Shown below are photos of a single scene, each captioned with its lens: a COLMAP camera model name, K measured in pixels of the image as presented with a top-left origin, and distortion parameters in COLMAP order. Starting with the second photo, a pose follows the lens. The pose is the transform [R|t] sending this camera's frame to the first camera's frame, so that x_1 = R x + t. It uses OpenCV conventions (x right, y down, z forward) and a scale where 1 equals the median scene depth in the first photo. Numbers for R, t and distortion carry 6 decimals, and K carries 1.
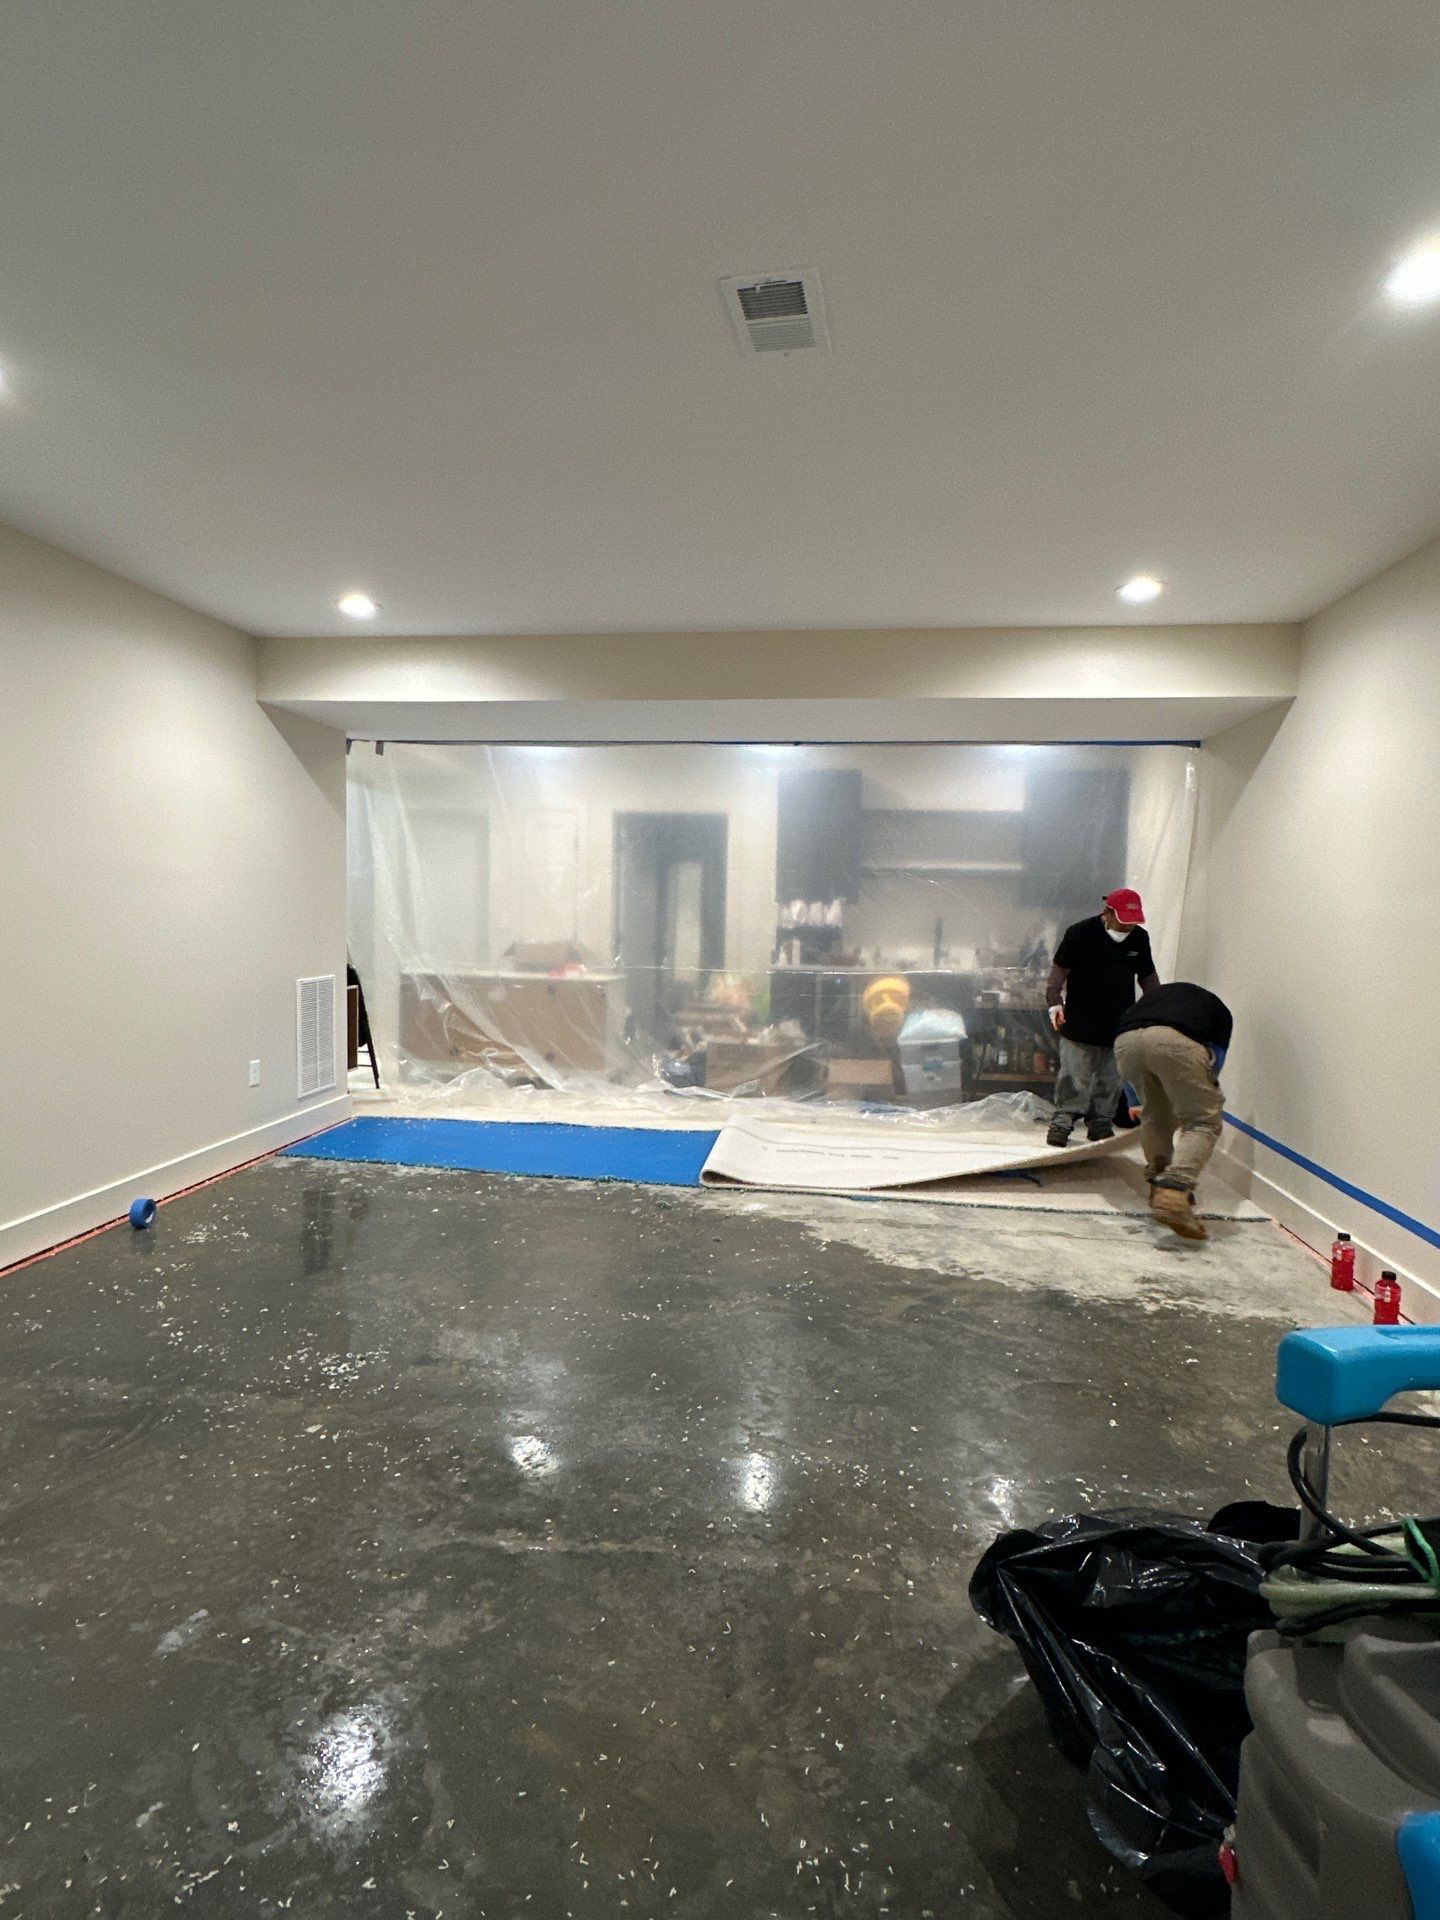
lens RADIAL K [[984.4, 0, 709.0], [0, 984.4, 954.1], [0, 0, 1]] dist [-0.003877, -0.000197]
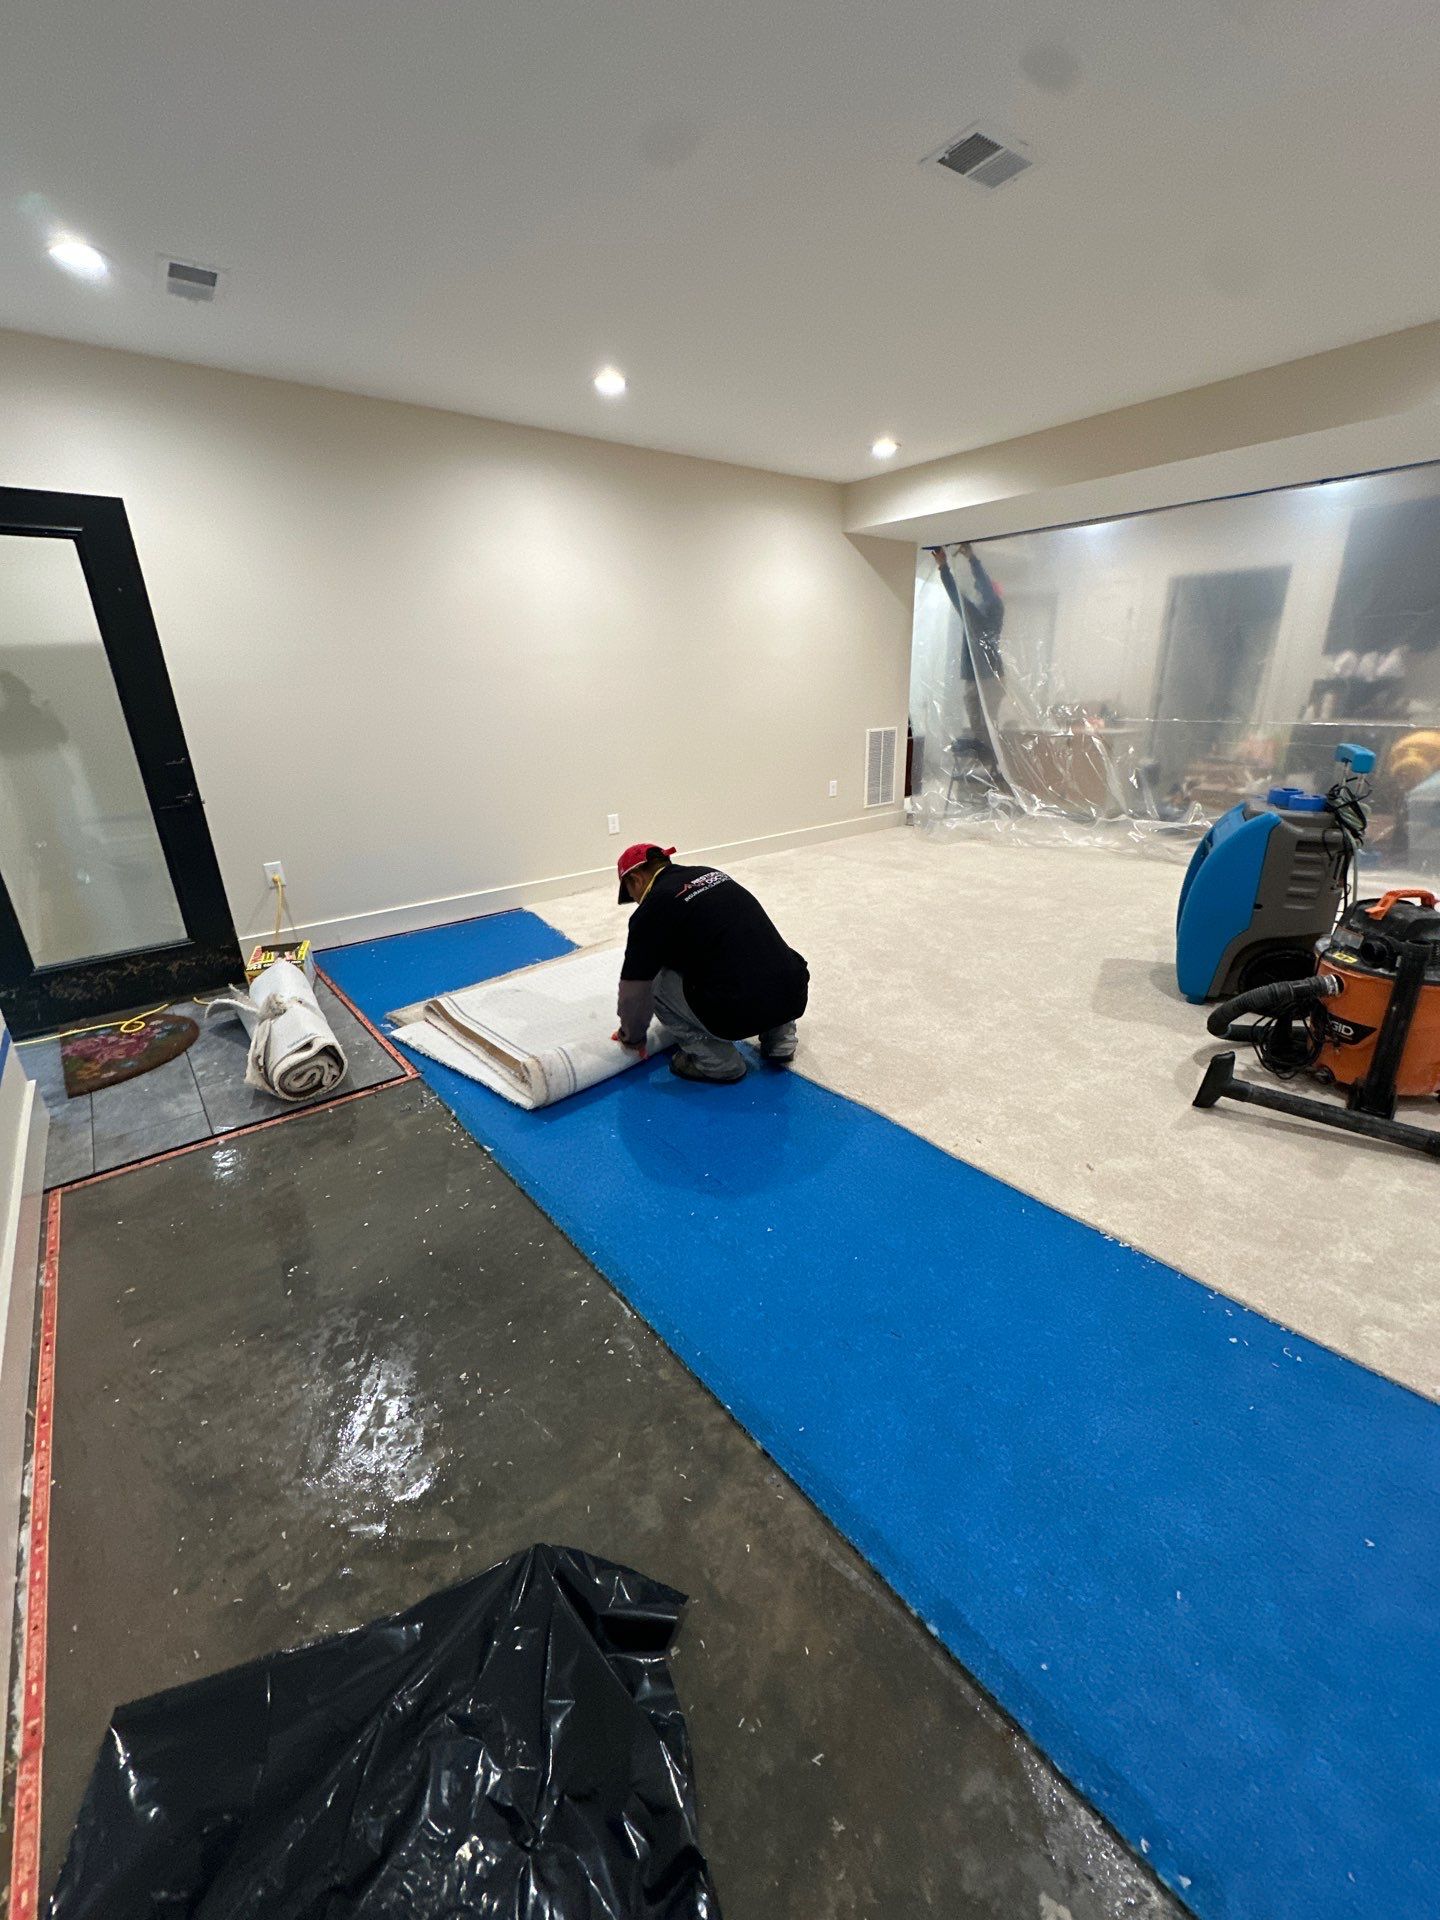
lens RADIAL K [[774.1, 0, 726.8], [0, 774.1, 959.2], [0, 0, 1]] dist [-0.004962, 0.000126]
pose [[0.715316, 0.196249, -0.670678, 0.229454], [0.006395, 0.957877, 0.287108, 0.015854], [0.698772, -0.209662, 0.683930, -0.040686]]
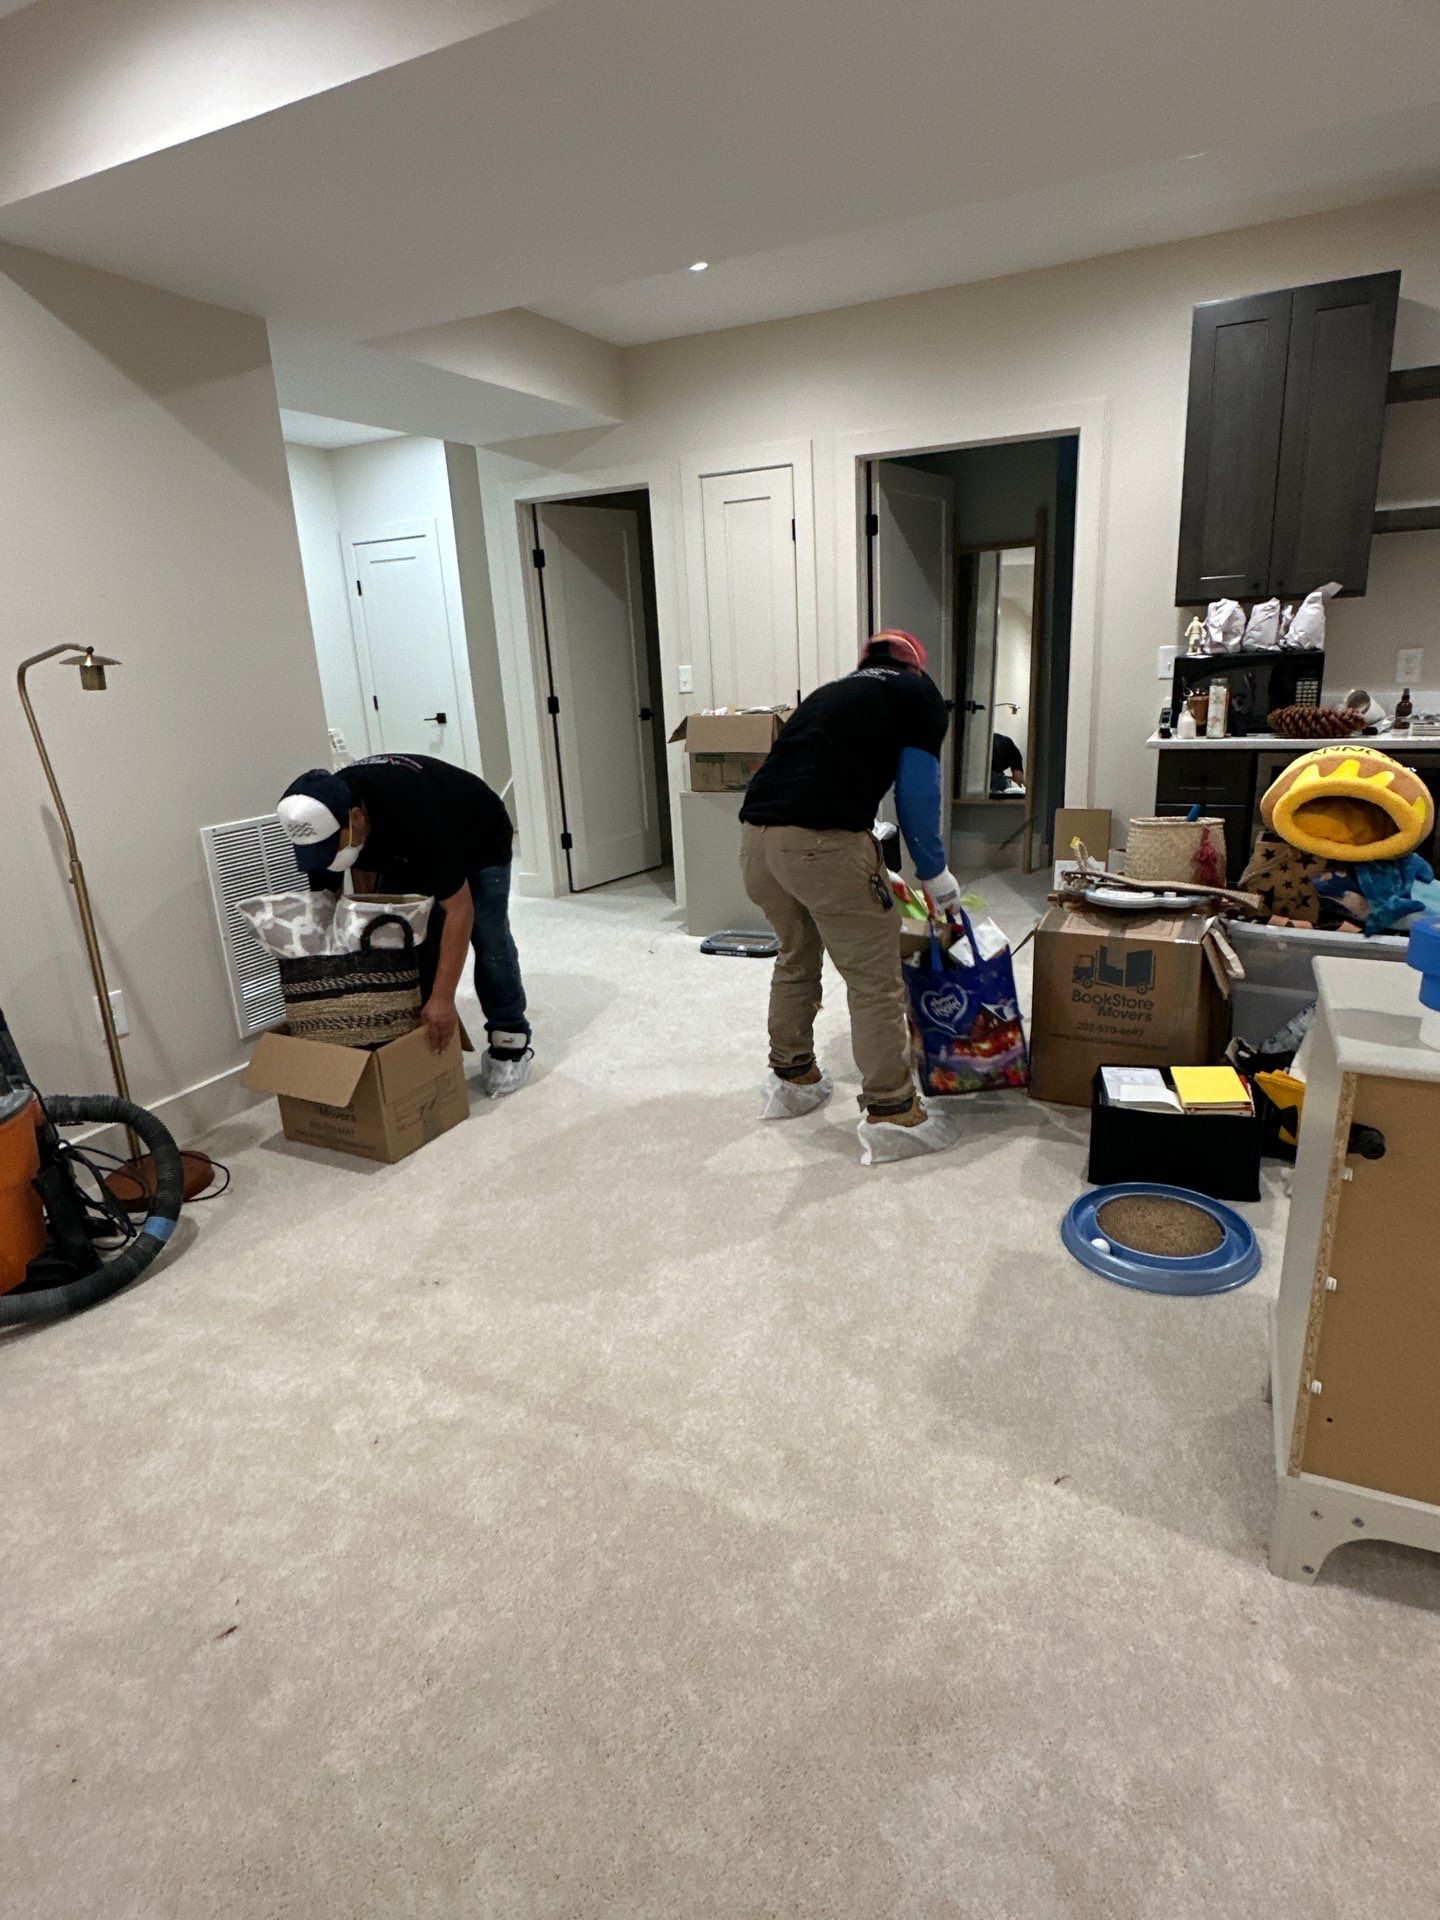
lens RADIAL K [[1089.9, 0, 716.7], [0, 1089.9, 967.5], [0, 0, 1]] dist [-0.004683, 0.001249]
pose [[0.949023, 0.021351, -0.314482, 0.025742], [0.054500, 0.971561, 0.230430, -0.015859], [0.310459, -0.235823, 0.920871, 0.393985]]
